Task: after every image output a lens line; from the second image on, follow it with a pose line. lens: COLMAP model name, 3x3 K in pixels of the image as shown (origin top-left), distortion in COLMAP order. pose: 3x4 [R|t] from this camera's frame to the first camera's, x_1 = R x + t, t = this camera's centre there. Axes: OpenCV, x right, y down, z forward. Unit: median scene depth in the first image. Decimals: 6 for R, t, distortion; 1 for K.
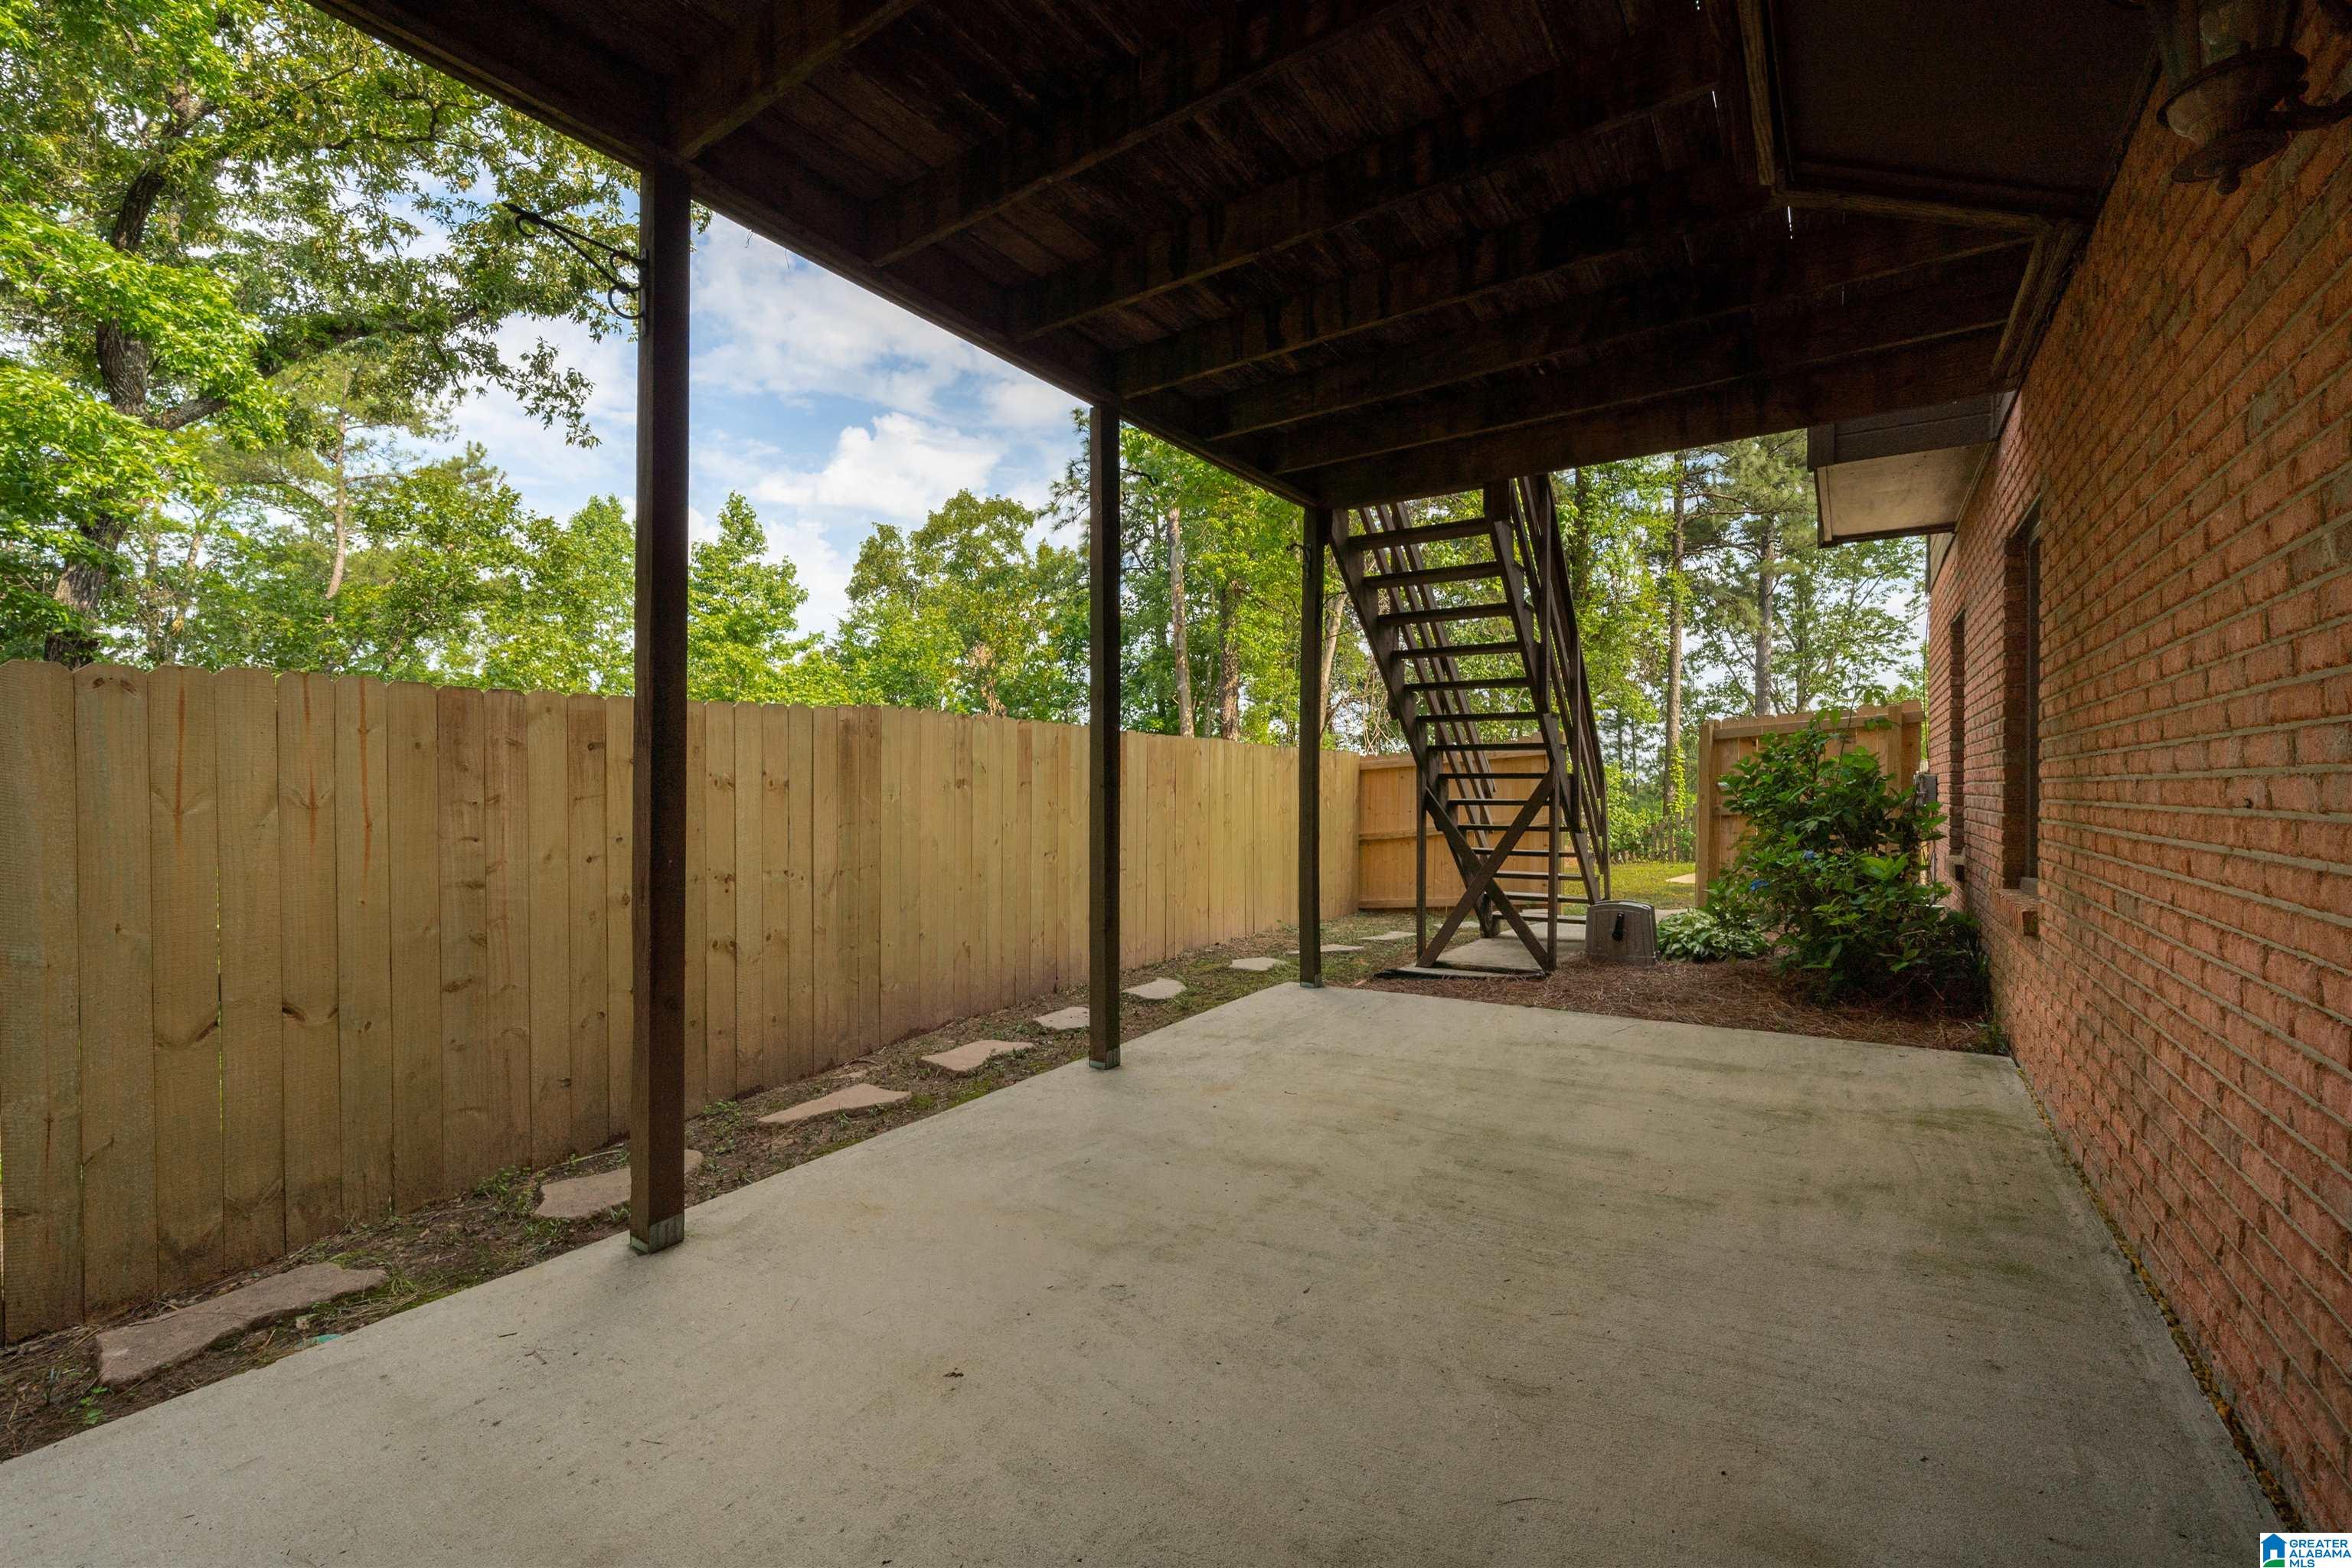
lens RADIAL K [[953.7, 0, 1180.6], [0, 953.7, 785.3], [0, 0, 1]] dist [0.002480, -0.000039]
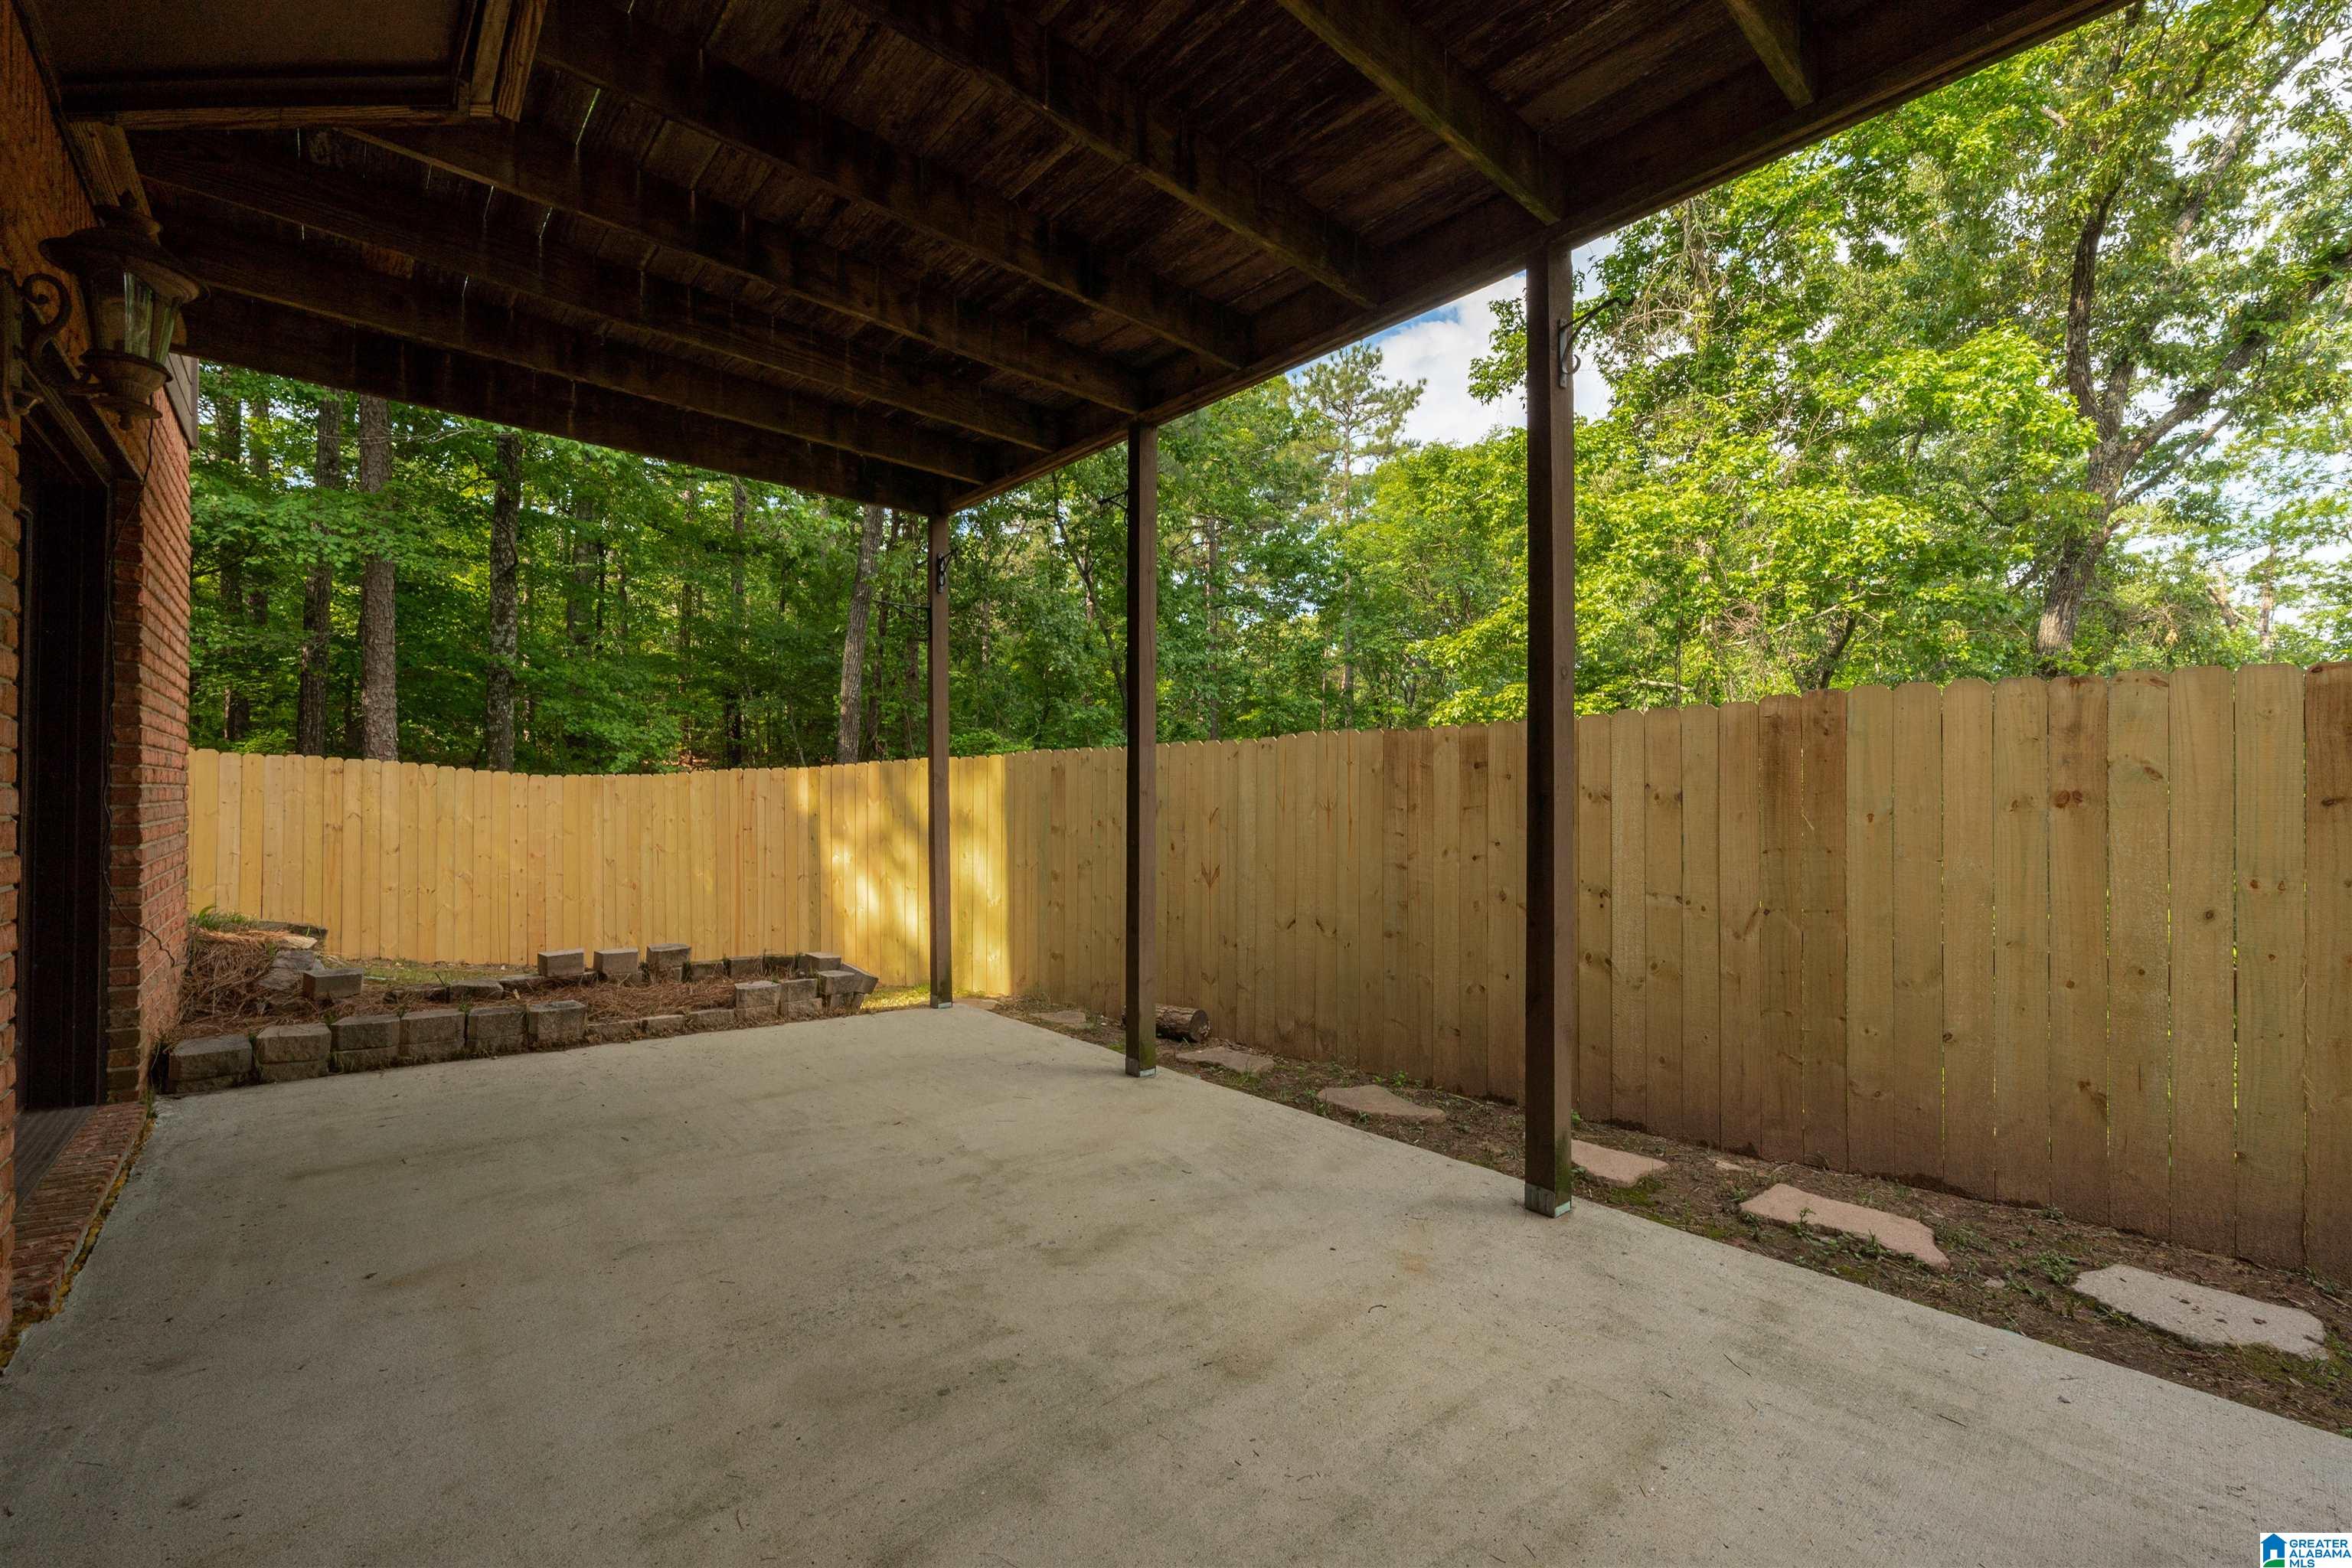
lens RADIAL K [[953.7, 0, 1181.2], [0, 953.7, 782.1], [0, 0, 1]] dist [0.002480, -0.000039]
pose [[-0.227154, -0.011273, -0.973794, 0.790631], [-0.005114, 0.999933, -0.010382, -0.006039], [0.973845, 0.002621, -0.227197, 1.088118]]
